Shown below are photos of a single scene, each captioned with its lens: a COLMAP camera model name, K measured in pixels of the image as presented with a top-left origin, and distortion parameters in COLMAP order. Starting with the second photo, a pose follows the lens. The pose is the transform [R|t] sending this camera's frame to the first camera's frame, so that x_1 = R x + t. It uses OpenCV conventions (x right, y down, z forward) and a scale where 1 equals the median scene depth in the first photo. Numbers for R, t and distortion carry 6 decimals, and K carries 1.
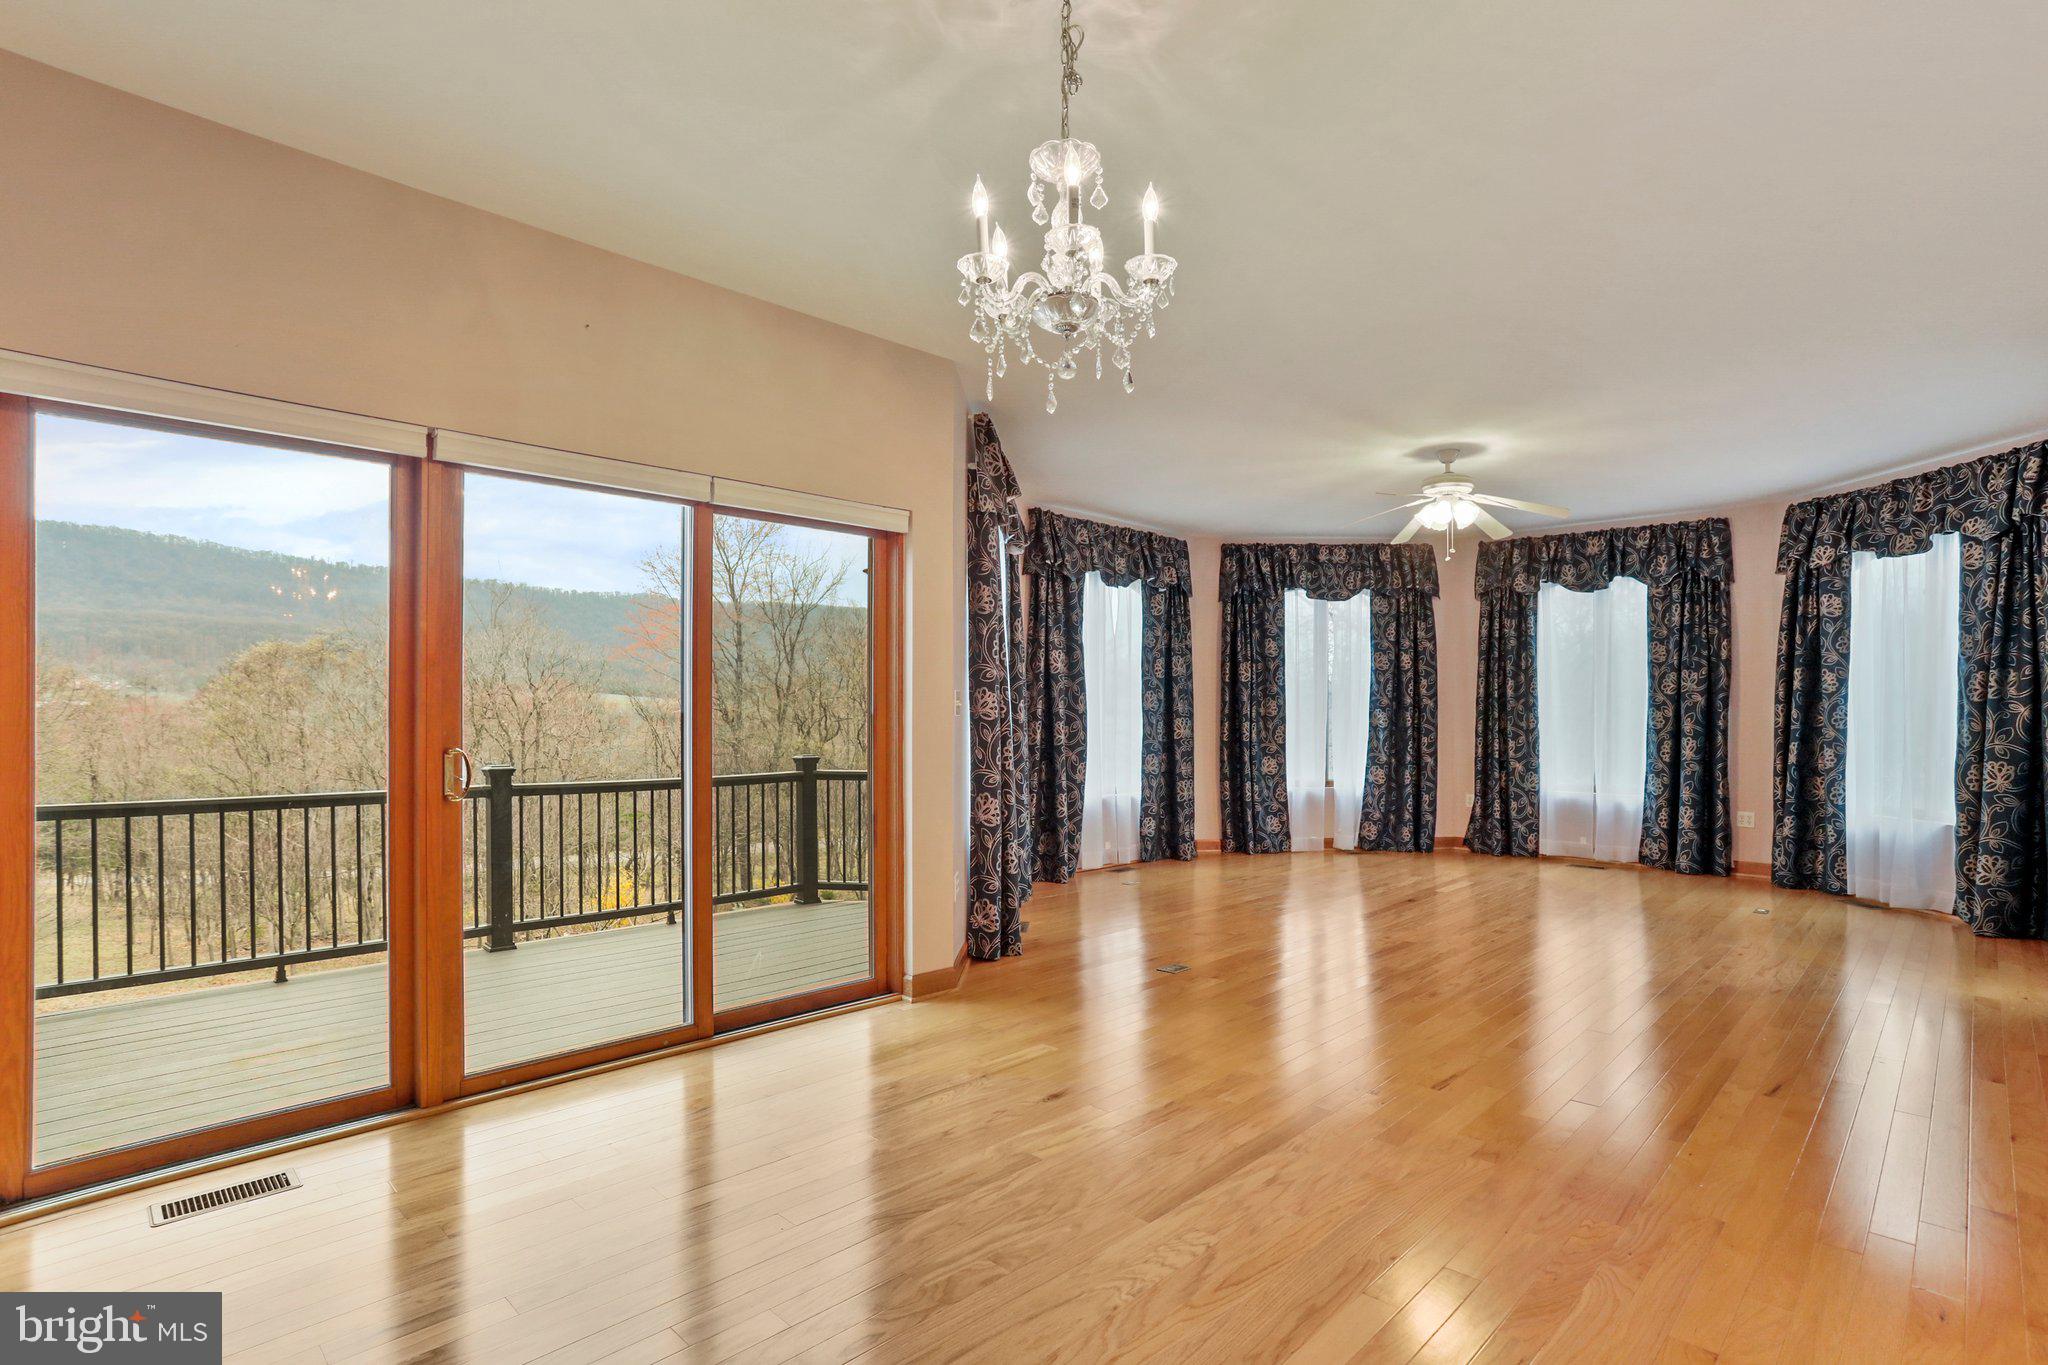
lens RADIAL K [[1008.4, 0, 1019.0], [0, 1008.4, 705.2], [0, 0, 1]] dist [-0.049376, 0.027602]
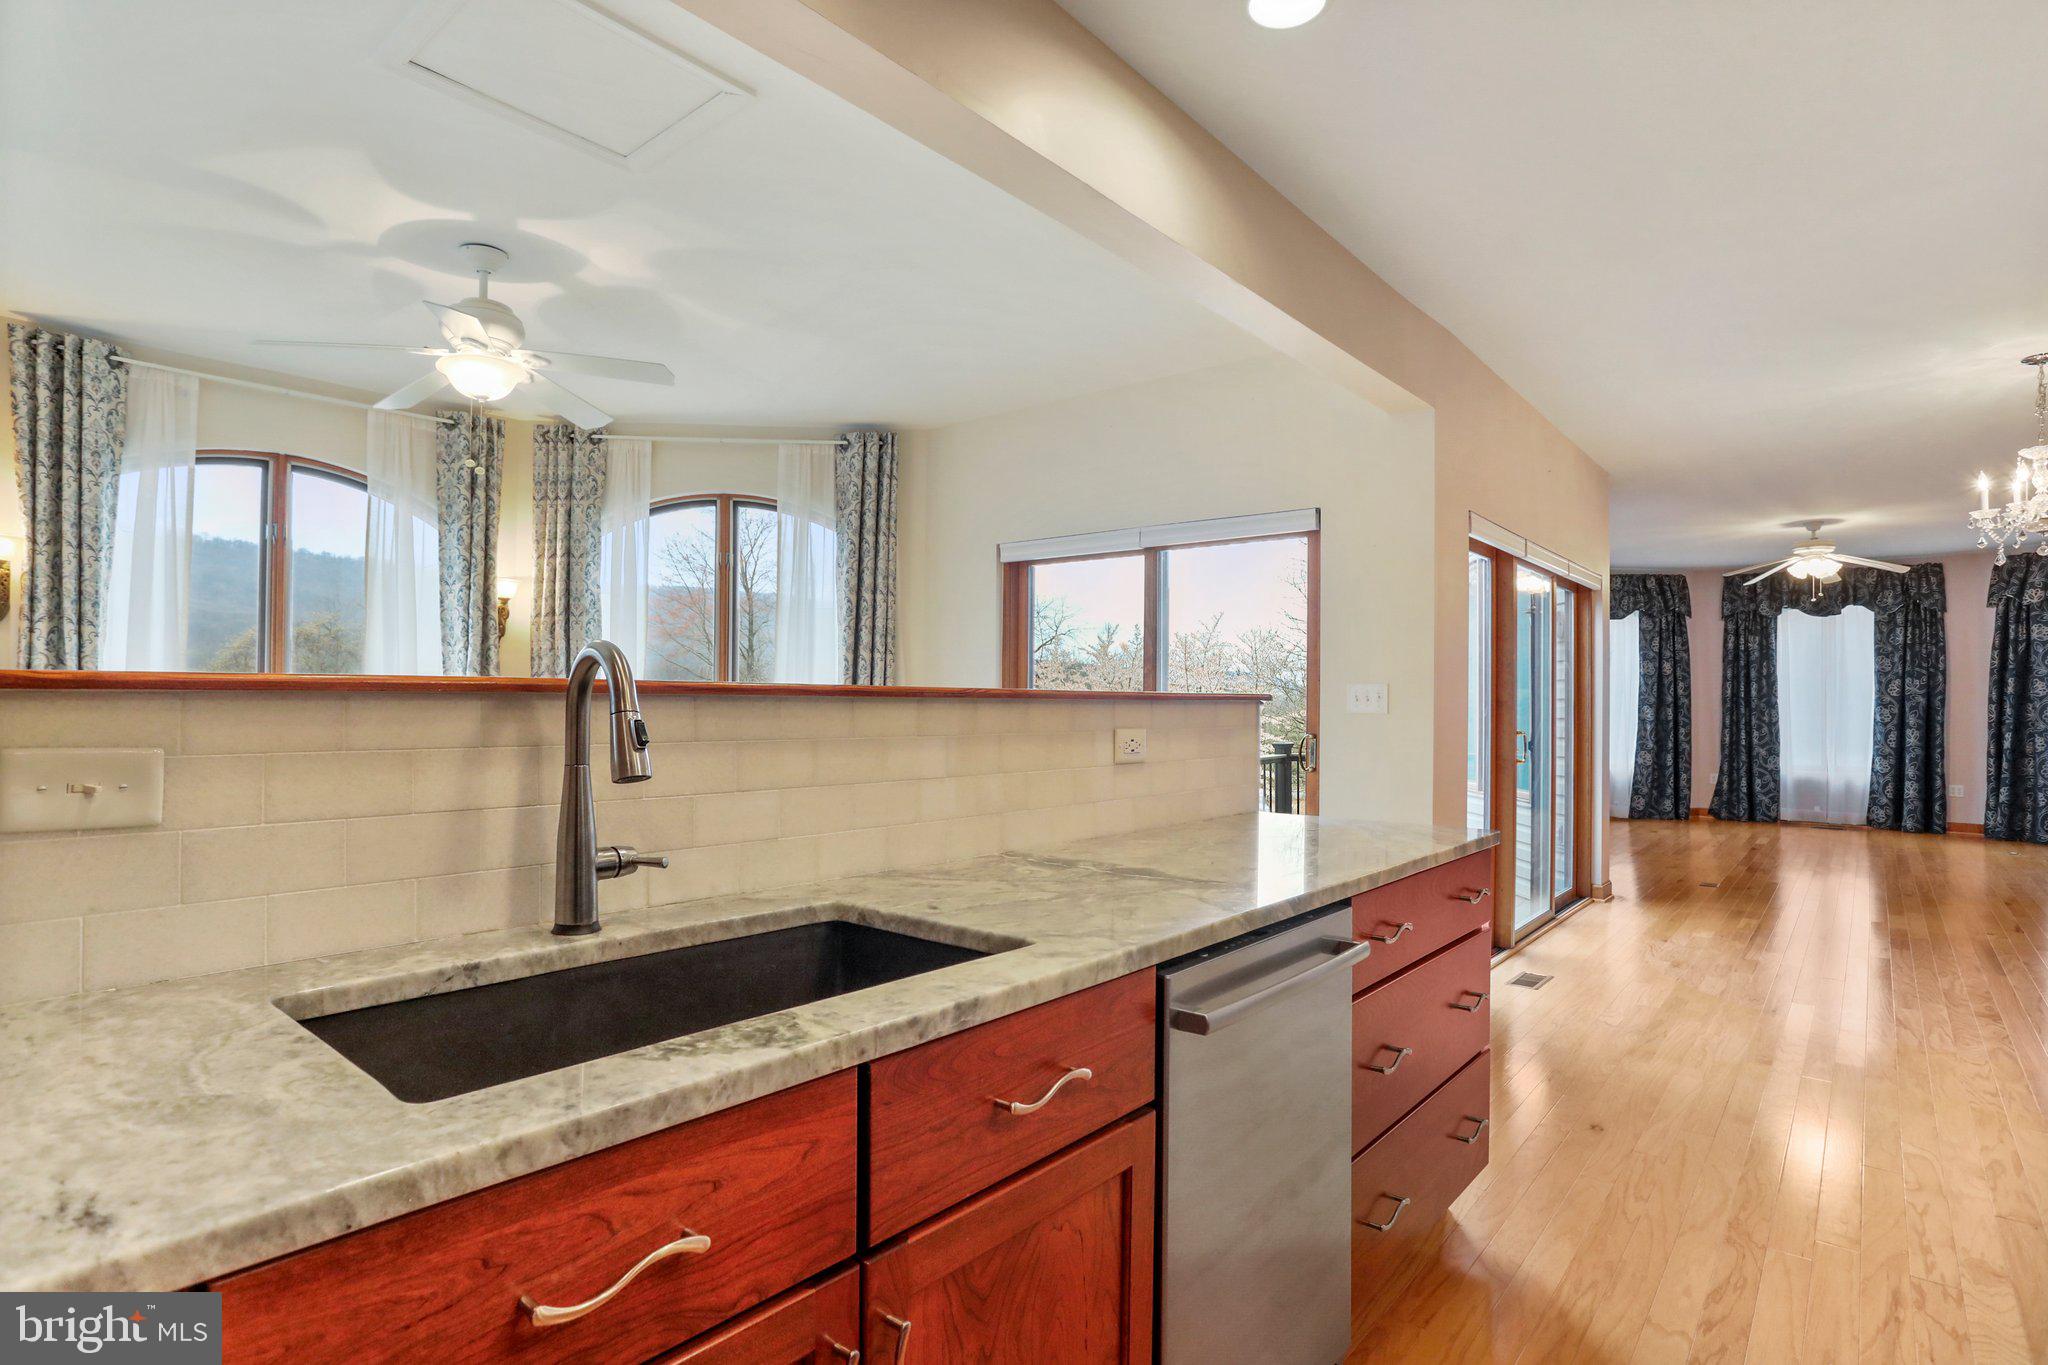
lens RADIAL K [[1048.1, 0, 1023.3], [0, 1048.1, 691.1], [0, 0, 1]] dist [-0.042562, 0.025514]
pose [[0.996373, 0.005937, 0.084891, -0.607621], [-0.005463, 0.999968, -0.005813, -0.003274], [-0.084923, 0.005328, 0.996373, -0.260542]]
